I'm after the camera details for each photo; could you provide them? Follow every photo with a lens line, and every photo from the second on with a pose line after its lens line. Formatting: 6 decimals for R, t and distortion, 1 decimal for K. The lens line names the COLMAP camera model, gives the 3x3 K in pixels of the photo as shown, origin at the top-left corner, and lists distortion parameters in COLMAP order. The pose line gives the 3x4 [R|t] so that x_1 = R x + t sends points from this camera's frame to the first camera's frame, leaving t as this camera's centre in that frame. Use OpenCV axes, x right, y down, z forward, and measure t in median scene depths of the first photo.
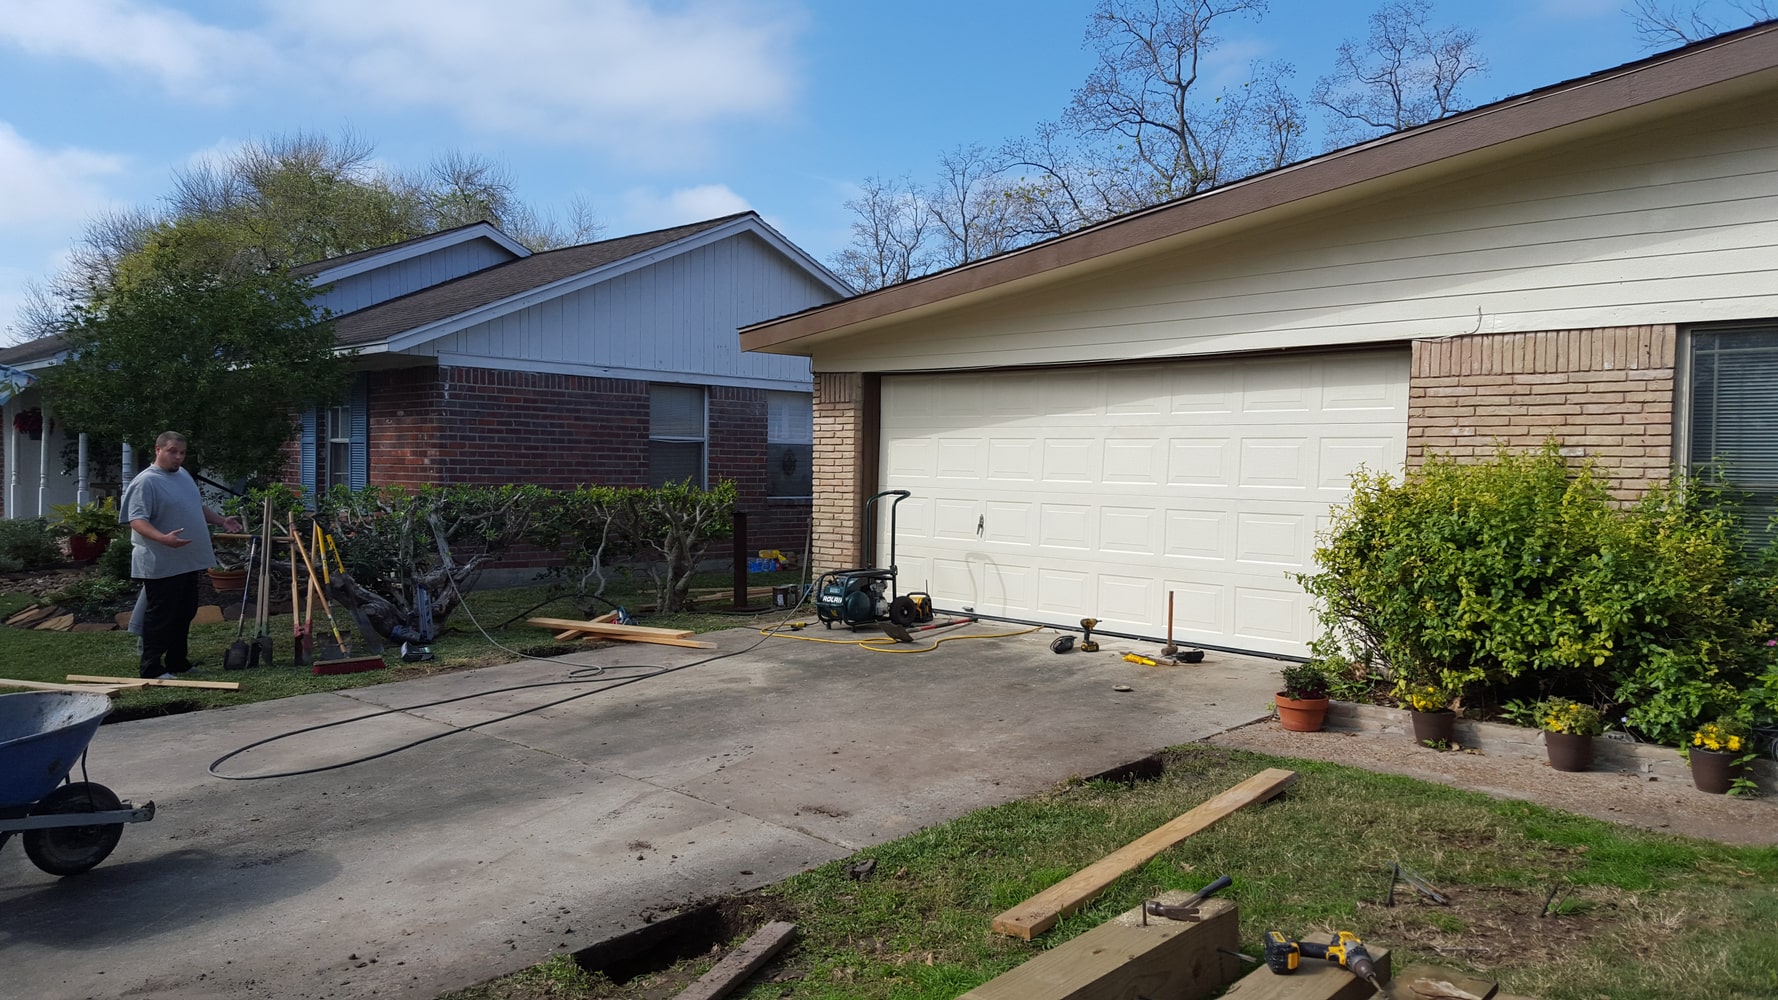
lens RADIAL K [[1320.1, 0, 875.0], [0, 1320.1, 499.3], [0, 0, 1]] dist [0.129055, -0.167451]
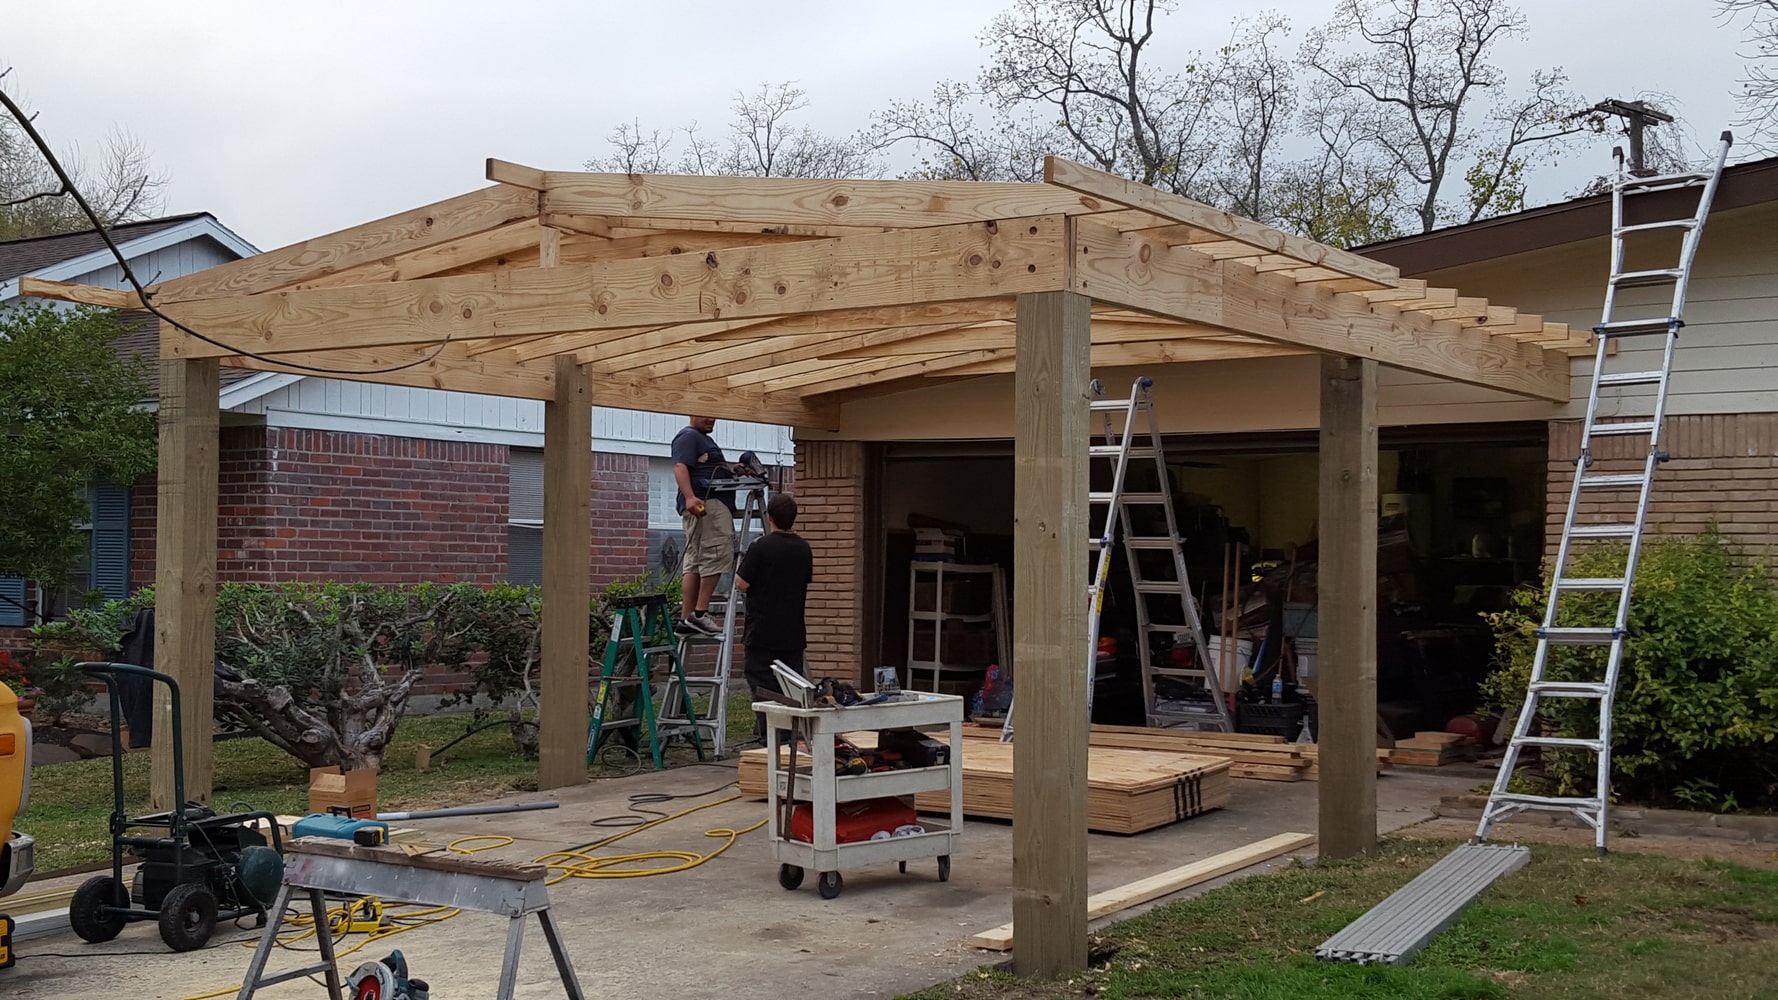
lens RADIAL K [[2204.7, 0, 862.4], [0, 2204.7, 508.9], [0, 0, 1]] dist [0.131480, -0.012548]
pose [[0.986496, 0.001617, 0.163780, -0.193549], [0.006818, 0.998679, -0.050927, 0.011369], [-0.163646, 0.051356, 0.985181, -0.268027]]
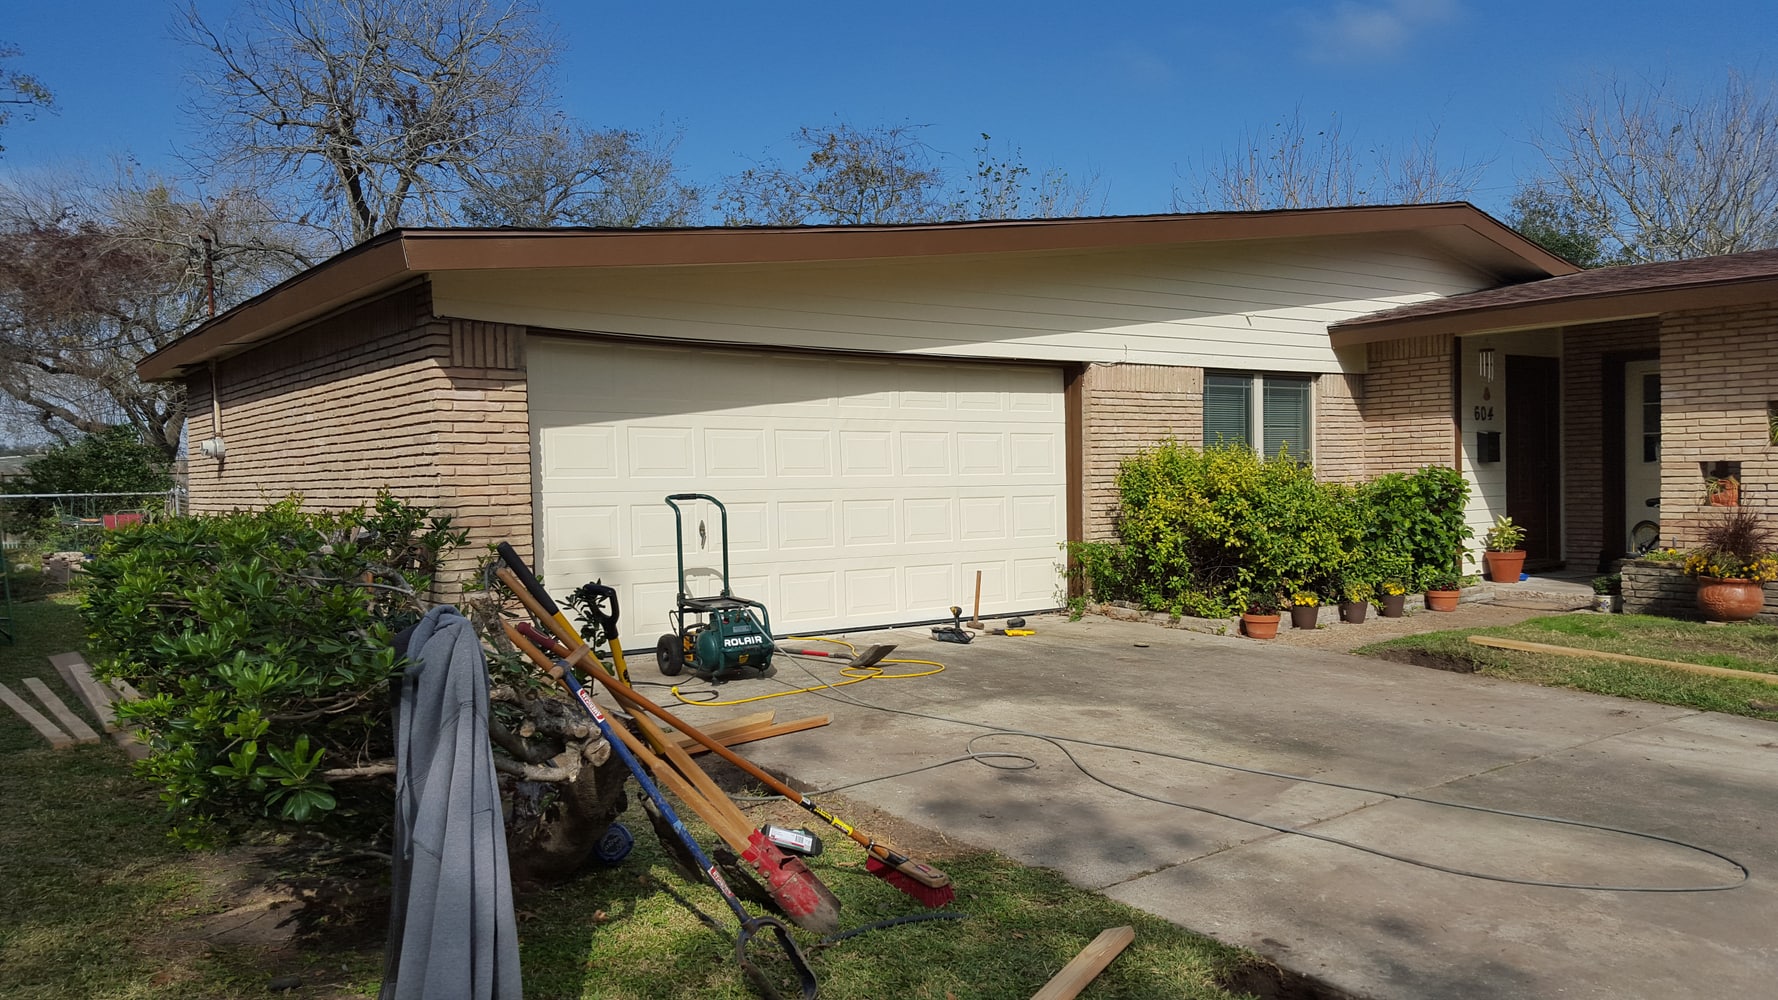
lens RADIAL K [[1320.1, 0, 875.0], [0, 1320.1, 499.3], [0, 0, 1]] dist [0.129055, -0.167451]
pose [[0.121375, -0.035073, 0.991987, -0.568987], [0.041411, 0.998684, 0.030243, -0.017286], [-0.991743, 0.037408, 0.122668, 0.623193]]
